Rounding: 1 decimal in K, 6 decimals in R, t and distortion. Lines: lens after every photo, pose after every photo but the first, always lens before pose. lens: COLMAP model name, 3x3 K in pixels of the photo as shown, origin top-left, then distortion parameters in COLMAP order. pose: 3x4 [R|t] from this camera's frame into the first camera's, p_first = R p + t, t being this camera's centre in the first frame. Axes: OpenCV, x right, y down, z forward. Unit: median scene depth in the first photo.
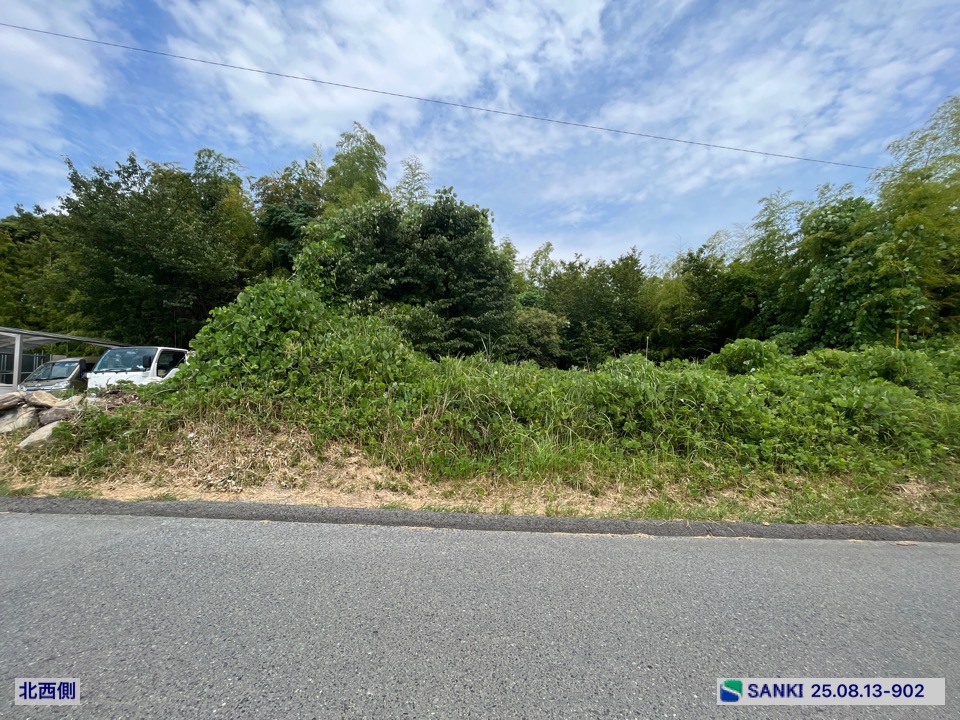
lens RADIAL K [[387.3, 0, 477.6], [0, 387.3, 360.0], [0, 0, 1]] dist [-0.004028, 0.000948]
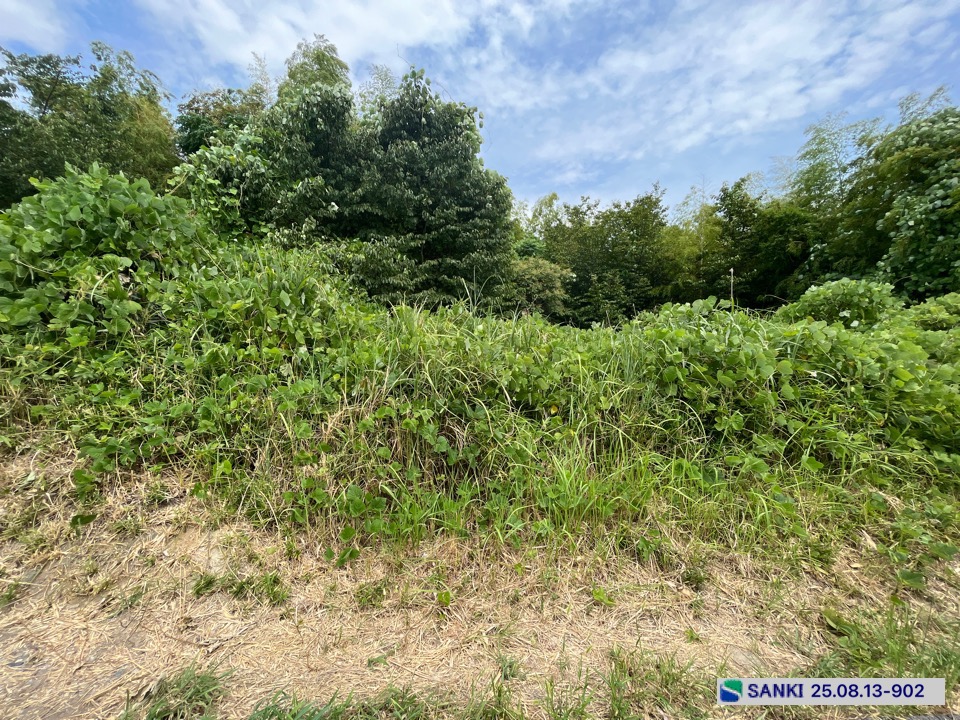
lens RADIAL K [[387.3, 0, 477.0], [0, 387.3, 359.6], [0, 0, 1]] dist [-0.004028, 0.000948]
pose [[0.999854, -0.011251, 0.012854, 0.029000], [0.010098, 0.996197, 0.086543, 0.026723], [-0.013779, -0.086401, 0.996165, 0.387056]]
